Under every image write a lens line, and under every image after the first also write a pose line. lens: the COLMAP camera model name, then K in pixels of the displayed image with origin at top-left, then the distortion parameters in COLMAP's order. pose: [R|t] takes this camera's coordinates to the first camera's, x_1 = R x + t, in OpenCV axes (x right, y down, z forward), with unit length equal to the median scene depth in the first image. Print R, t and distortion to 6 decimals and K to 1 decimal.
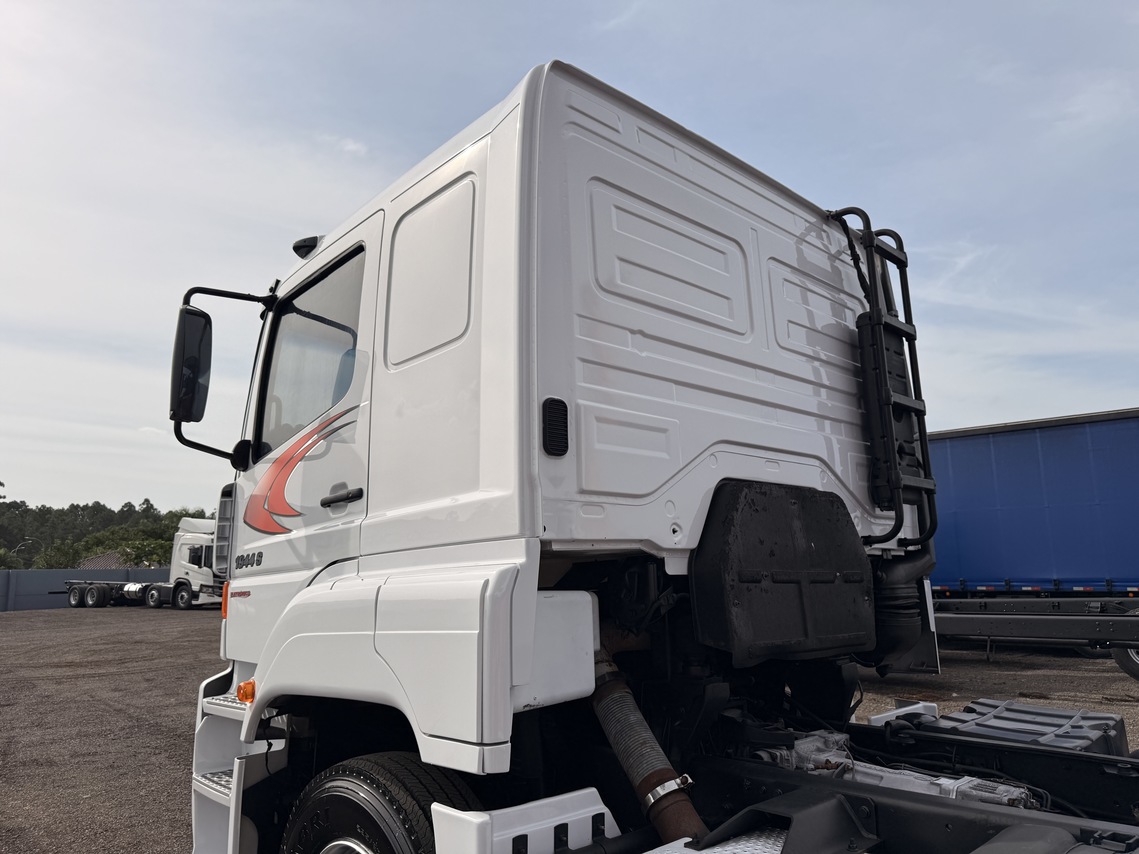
lens RADIAL K [[816.2, 0, 569.5], [0, 816.2, 427.0], [0, 0, 1]] dist [0.029268, -0.028548]
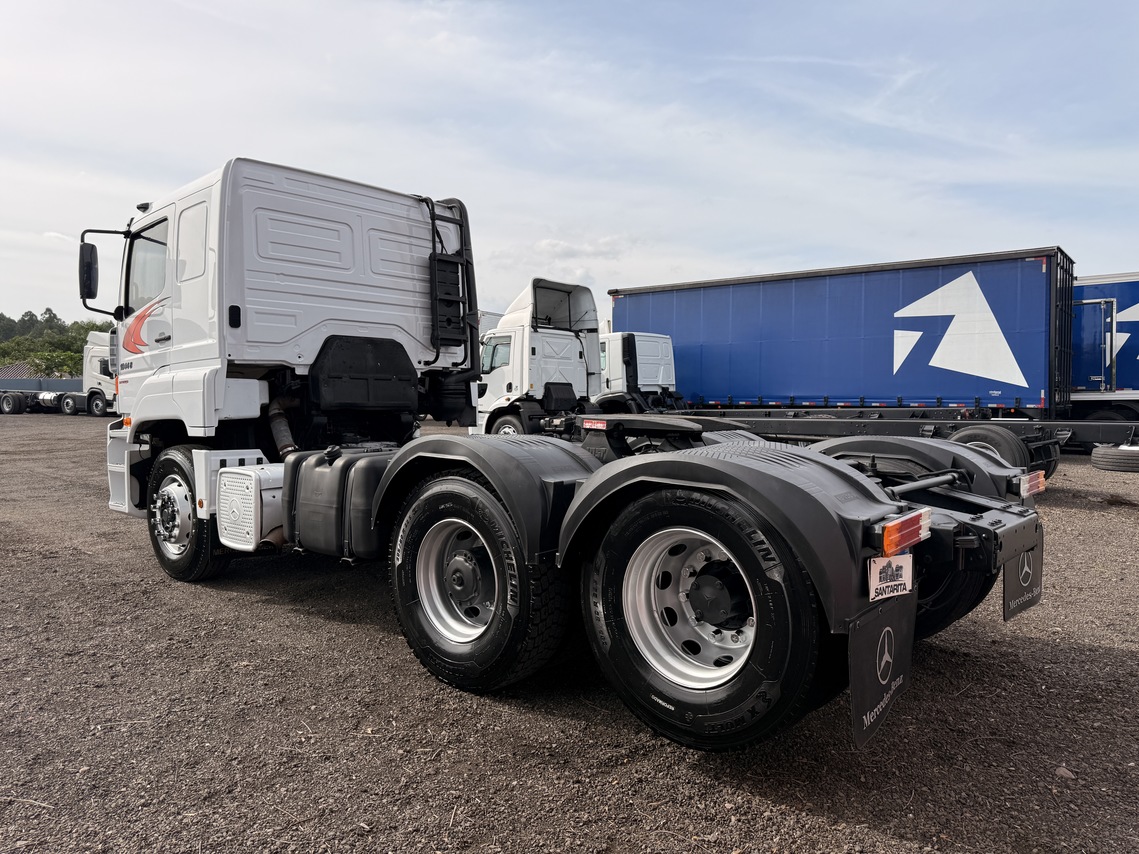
lens RADIAL K [[816.2, 0, 569.5], [0, 816.2, 427.0], [0, 0, 1]] dist [0.029268, -0.028548]
pose [[0.995986, 0.011831, 0.088726, 0.514026], [-0.030713, 0.976220, 0.214596, -0.158107], [-0.084077, -0.216460, 0.972664, -1.087047]]
